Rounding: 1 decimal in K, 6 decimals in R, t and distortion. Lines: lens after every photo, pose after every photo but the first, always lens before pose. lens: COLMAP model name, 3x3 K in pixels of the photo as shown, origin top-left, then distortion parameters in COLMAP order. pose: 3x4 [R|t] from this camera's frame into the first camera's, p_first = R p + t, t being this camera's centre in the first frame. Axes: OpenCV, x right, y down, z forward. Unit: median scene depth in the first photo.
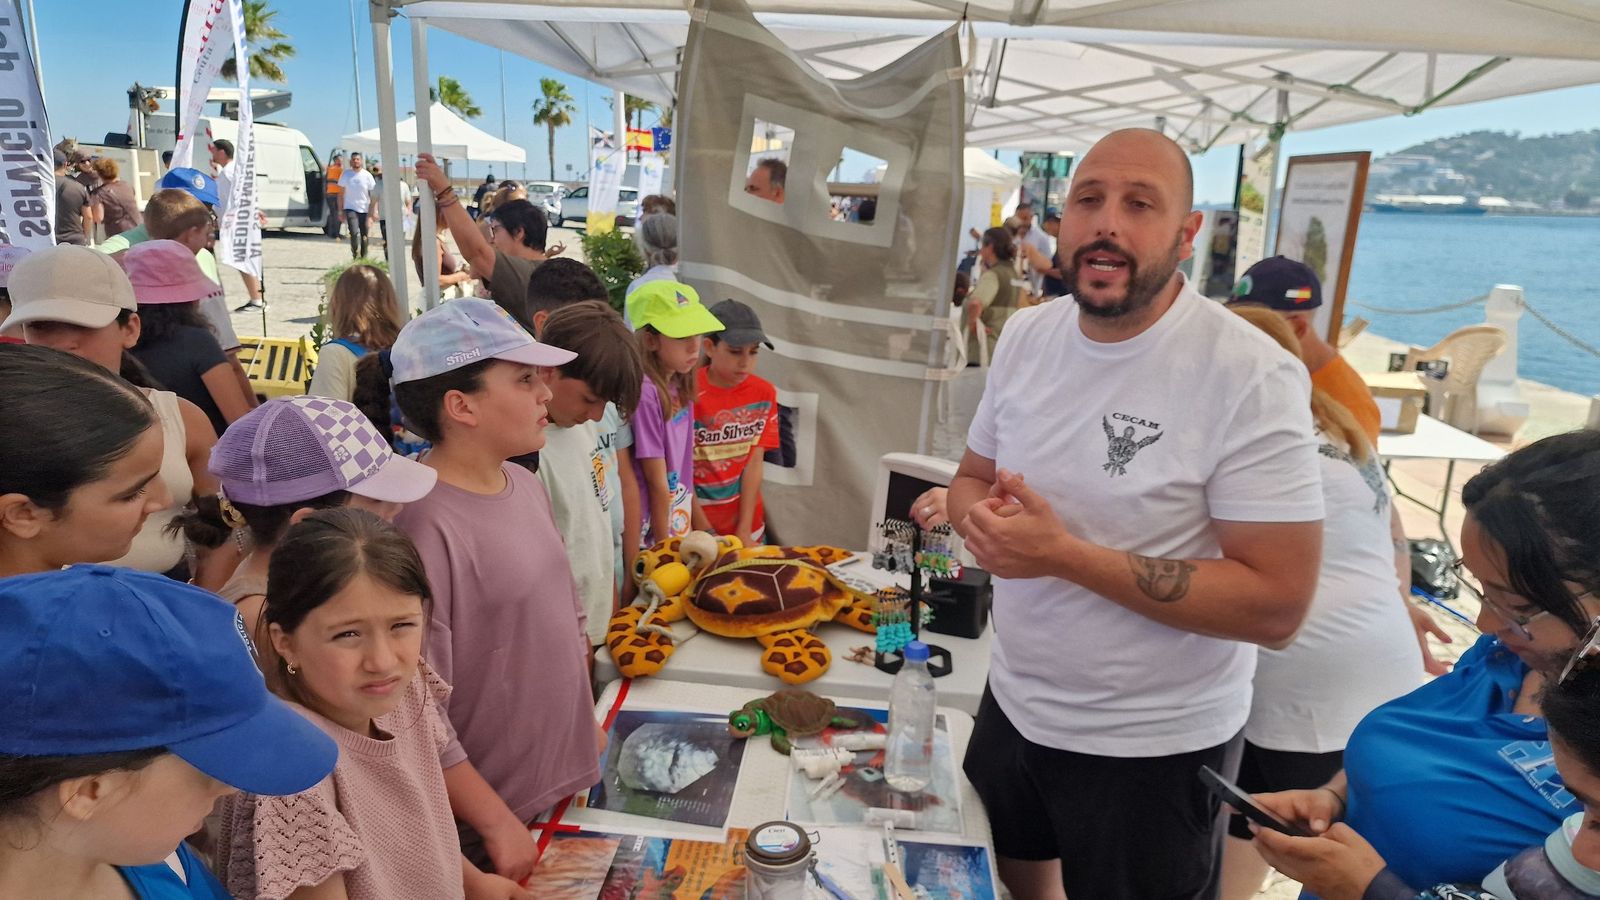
lens RADIAL K [[1033.1, 0, 798.1], [0, 1033.1, 444.4], [0, 0, 1]] dist [0.021356, -0.003778]
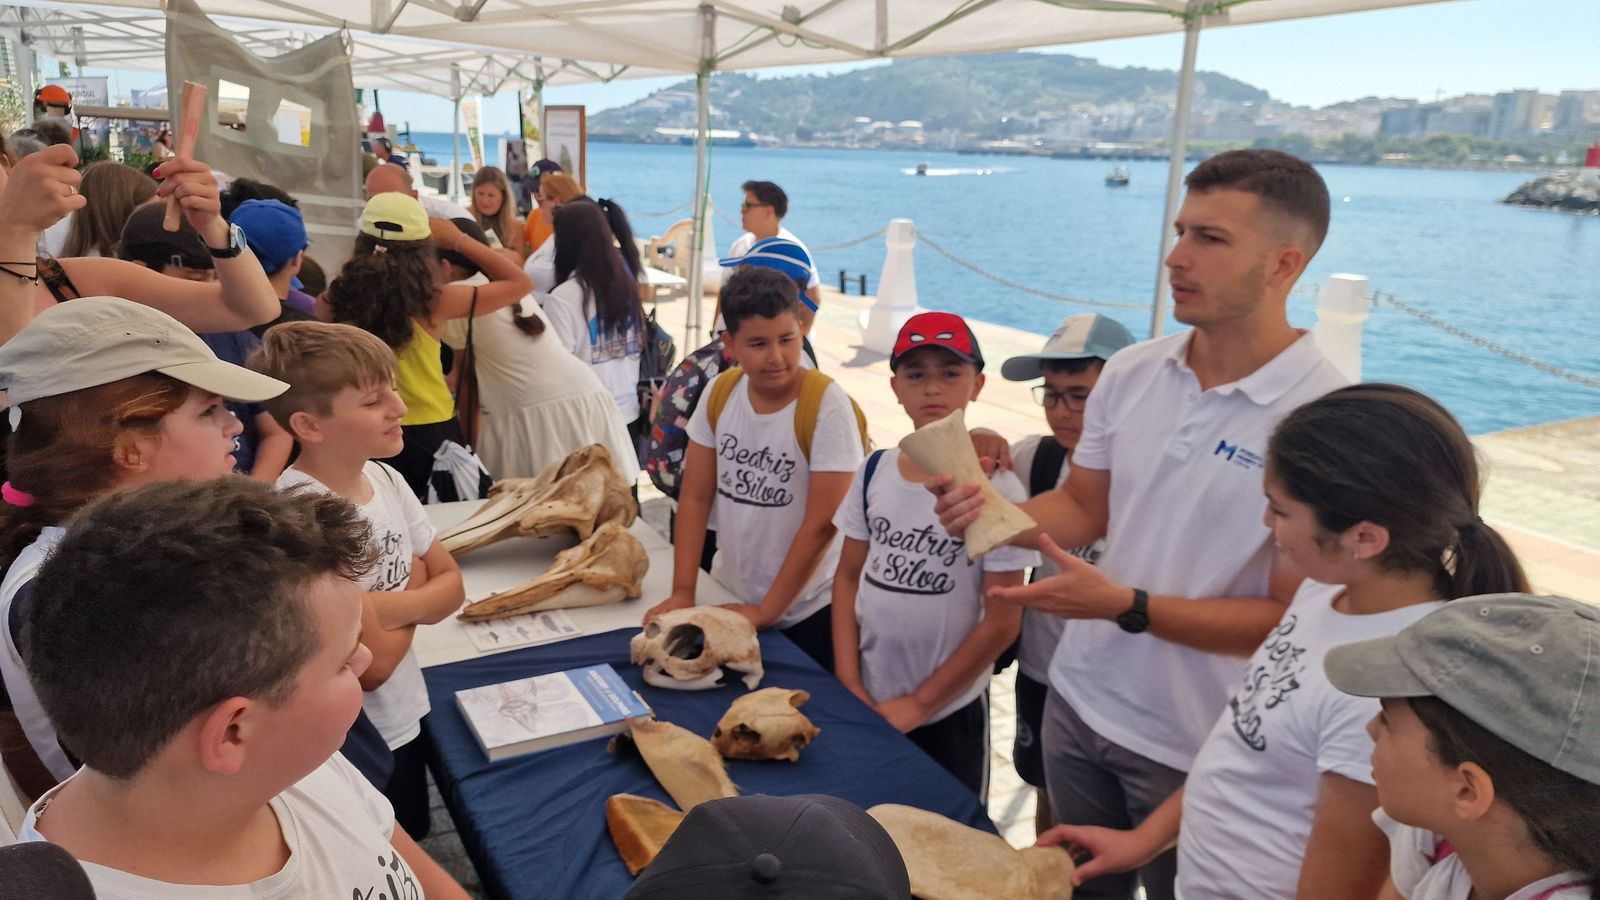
lens RADIAL K [[1132.4, 0, 800.0], [0, 1132.4, 450.0], [0, 0, 1]] dist [0.093510, -0.090486]
pose [[0.822284, -0.149254, 0.549156, -0.189619], [0.126291, 0.988791, 0.079639, 0.119369], [-0.554887, 0.003867, 0.831916, -0.521391]]
